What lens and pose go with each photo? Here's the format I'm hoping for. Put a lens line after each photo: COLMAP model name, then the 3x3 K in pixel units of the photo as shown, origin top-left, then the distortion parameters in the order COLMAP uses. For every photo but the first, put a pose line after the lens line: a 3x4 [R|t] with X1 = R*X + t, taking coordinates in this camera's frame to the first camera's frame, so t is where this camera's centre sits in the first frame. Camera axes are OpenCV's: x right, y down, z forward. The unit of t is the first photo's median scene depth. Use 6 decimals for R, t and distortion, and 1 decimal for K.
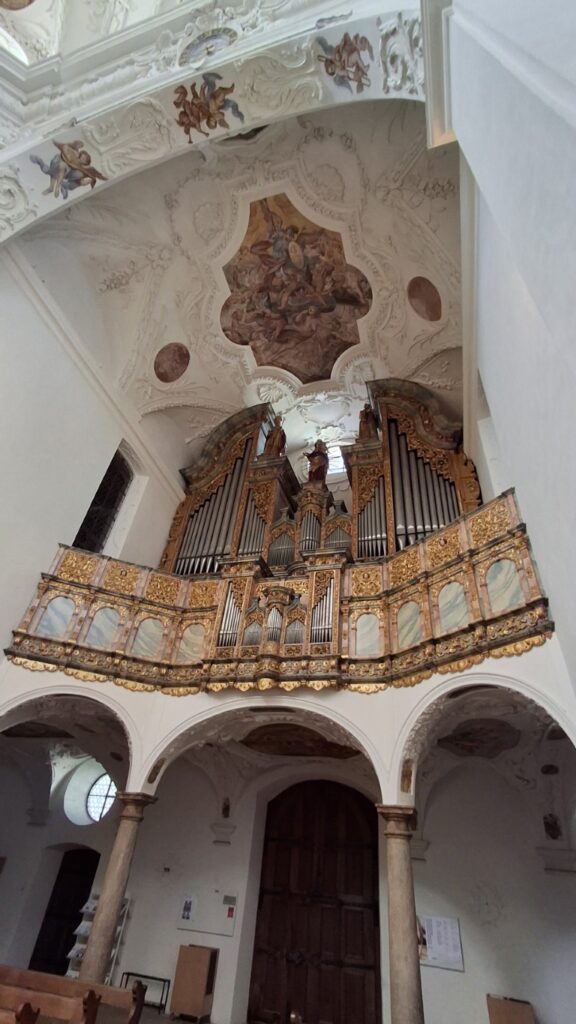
lens RADIAL K [[463.6, 0, 286.1], [0, 463.6, 512.9], [0, 0, 1]] dist [0.000427, 0.001710]
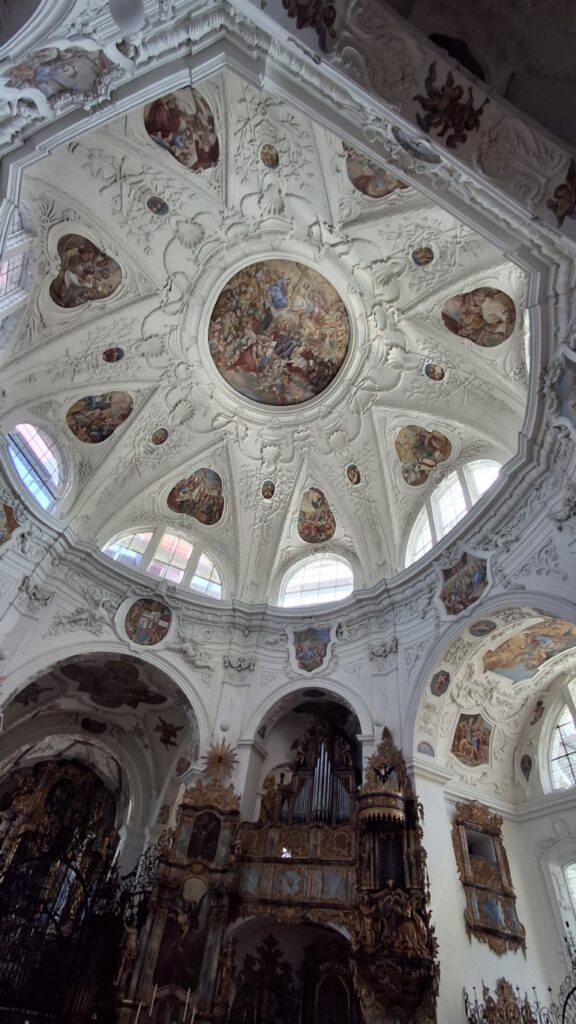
lens RADIAL K [[463.6, 0, 291.0], [0, 463.6, 511.8], [0, 0, 1]] dist [0.000427, 0.001710]
pose [[-0.708304, -0.628766, -0.320872, -0.151142], [0.286490, 0.159386, -0.944733, 0.062866], [0.645159, -0.761084, 0.067241, 0.097079]]
